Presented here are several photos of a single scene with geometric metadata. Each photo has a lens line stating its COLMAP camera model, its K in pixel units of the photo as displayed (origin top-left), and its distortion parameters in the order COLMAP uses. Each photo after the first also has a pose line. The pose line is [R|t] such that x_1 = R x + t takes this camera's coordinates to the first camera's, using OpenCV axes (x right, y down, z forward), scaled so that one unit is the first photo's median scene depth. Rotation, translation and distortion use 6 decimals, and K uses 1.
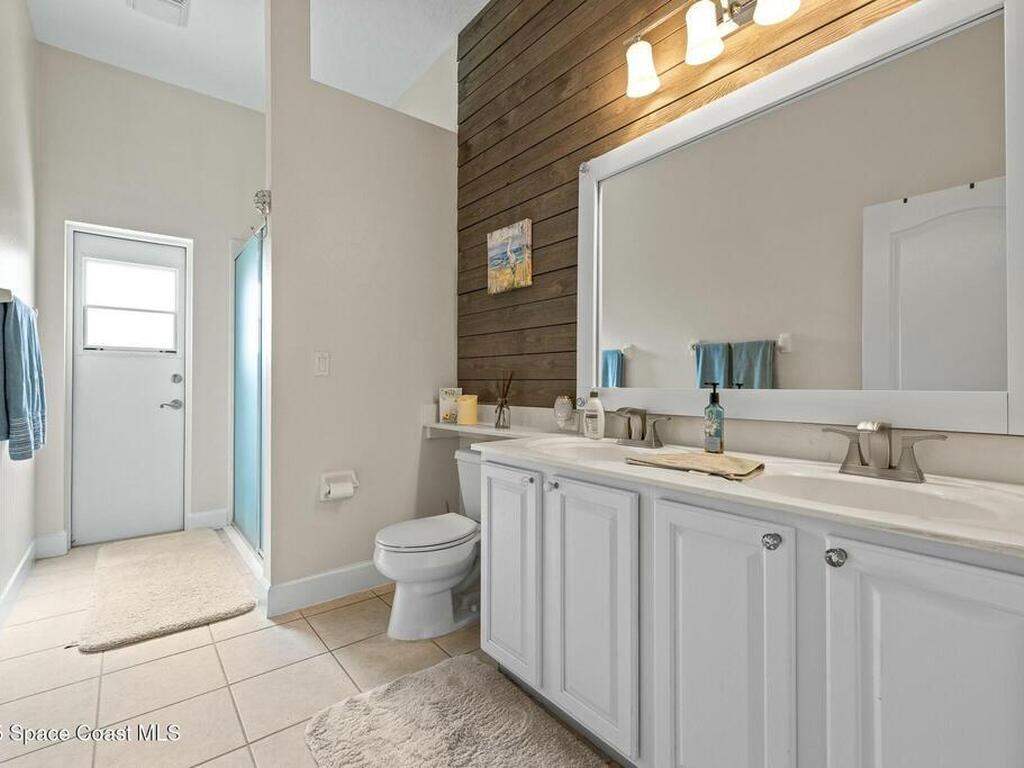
lens RADIAL K [[462.6, 0, 514.6], [0, 462.6, 381.7], [0, 0, 1]] dist [0.004026, -0.000812]
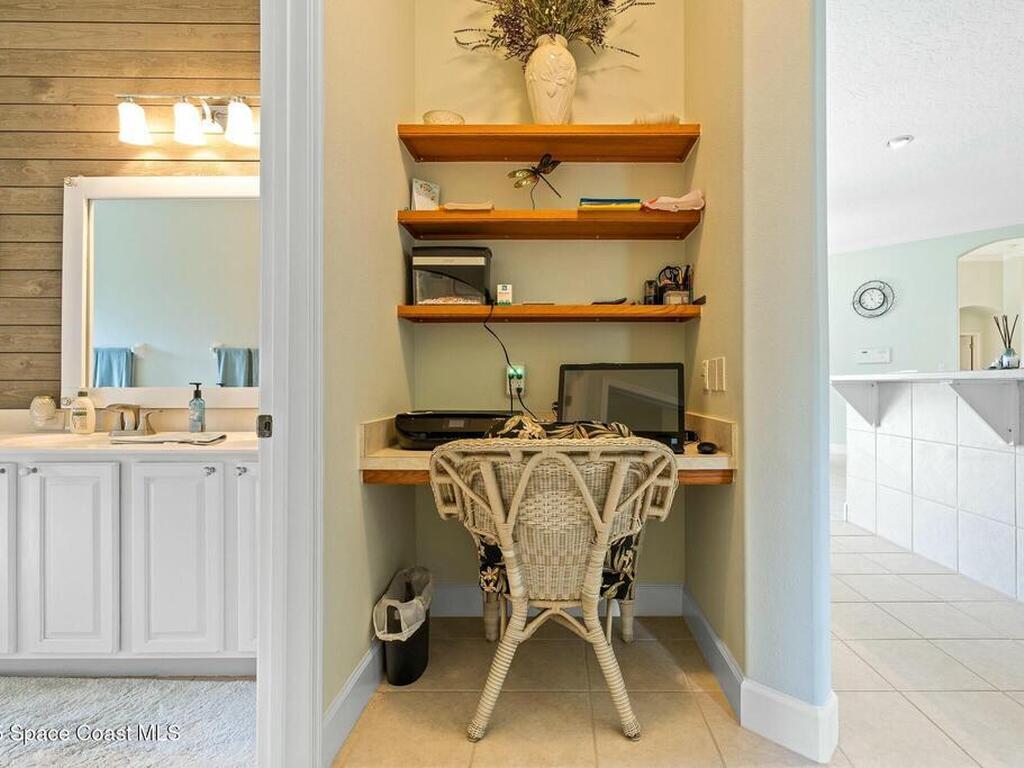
lens RADIAL K [[462.6, 0, 517.0], [0, 462.6, 382.4], [0, 0, 1]] dist [0.004026, -0.000812]
pose [[0.621260, -0.000752, 0.783604, -0.052201], [-0.000429, 0.999999, 0.001300, -0.001612], [-0.783604, -0.001144, 0.621259, -0.501178]]
